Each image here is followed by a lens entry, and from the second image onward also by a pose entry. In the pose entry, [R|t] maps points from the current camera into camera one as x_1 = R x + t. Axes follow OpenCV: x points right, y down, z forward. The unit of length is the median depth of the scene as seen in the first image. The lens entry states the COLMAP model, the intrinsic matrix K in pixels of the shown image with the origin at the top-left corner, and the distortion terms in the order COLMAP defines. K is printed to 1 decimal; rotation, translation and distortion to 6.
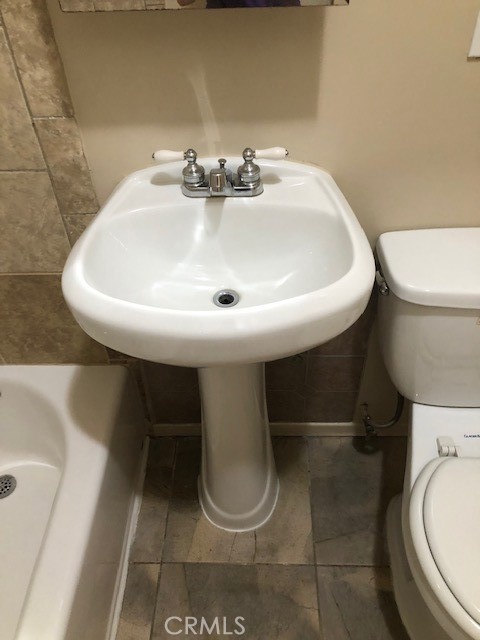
lens RADIAL K [[525.2, 0, 243.1], [0, 525.2, 321.1], [0, 0, 1]] dist [0.014485, 0.010125]
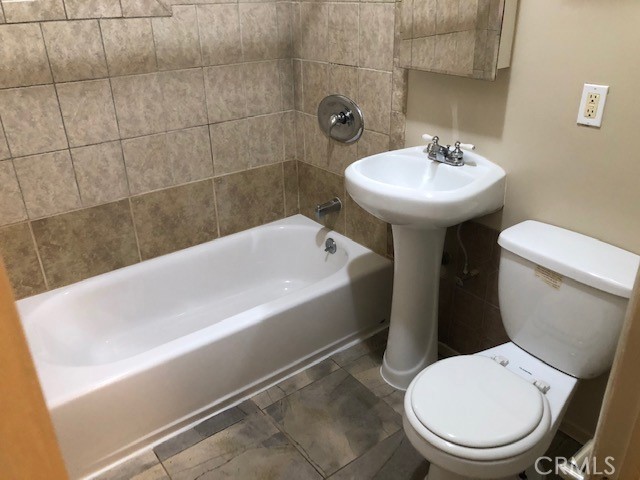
lens RADIAL K [[525.2, 0, 322.1], [0, 525.2, 236.2], [0, 0, 1]] dist [0.014485, 0.010125]
pose [[0.626474, 0.347456, -0.697713, 0.815240], [-0.535566, 0.842255, -0.061446, 0.250392], [0.566303, 0.412166, 0.713737, -0.375356]]
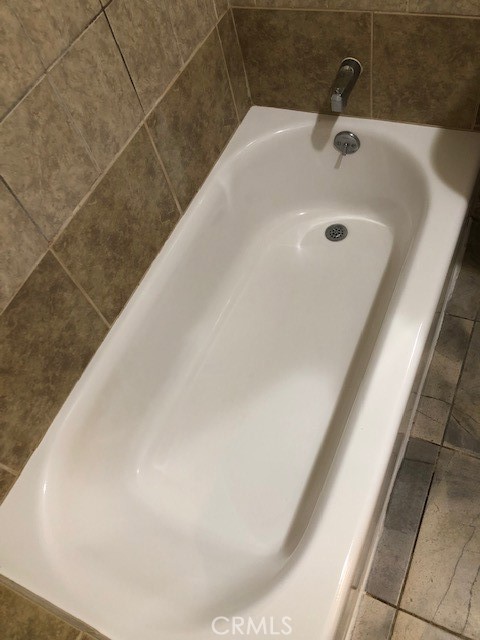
lens RADIAL K [[525.2, 0, 241.2], [0, 525.2, 313.5], [0, 0, 1]] dist [0.014485, 0.010125]
pose [[0.910058, 0.250108, -0.330516, -0.244993], [-0.149628, 0.941891, 0.300754, 0.184742], [0.386531, -0.224250, 0.894598, -0.191964]]
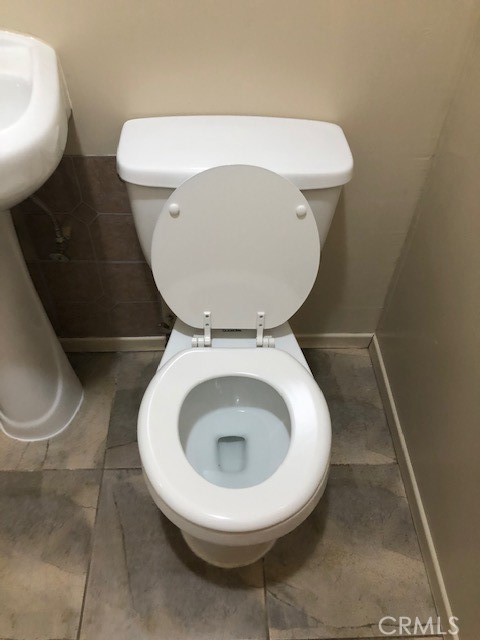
lens RADIAL K [[525.2, 0, 233.0], [0, 525.2, 324.8], [0, 0, 1]] dist [0.014485, 0.010125]
pose [[0.998080, -0.012380, 0.060693, 0.328653], [0.007177, 0.996337, 0.085216, 0.103956], [-0.061526, -0.084617, 0.994512, 0.005992]]
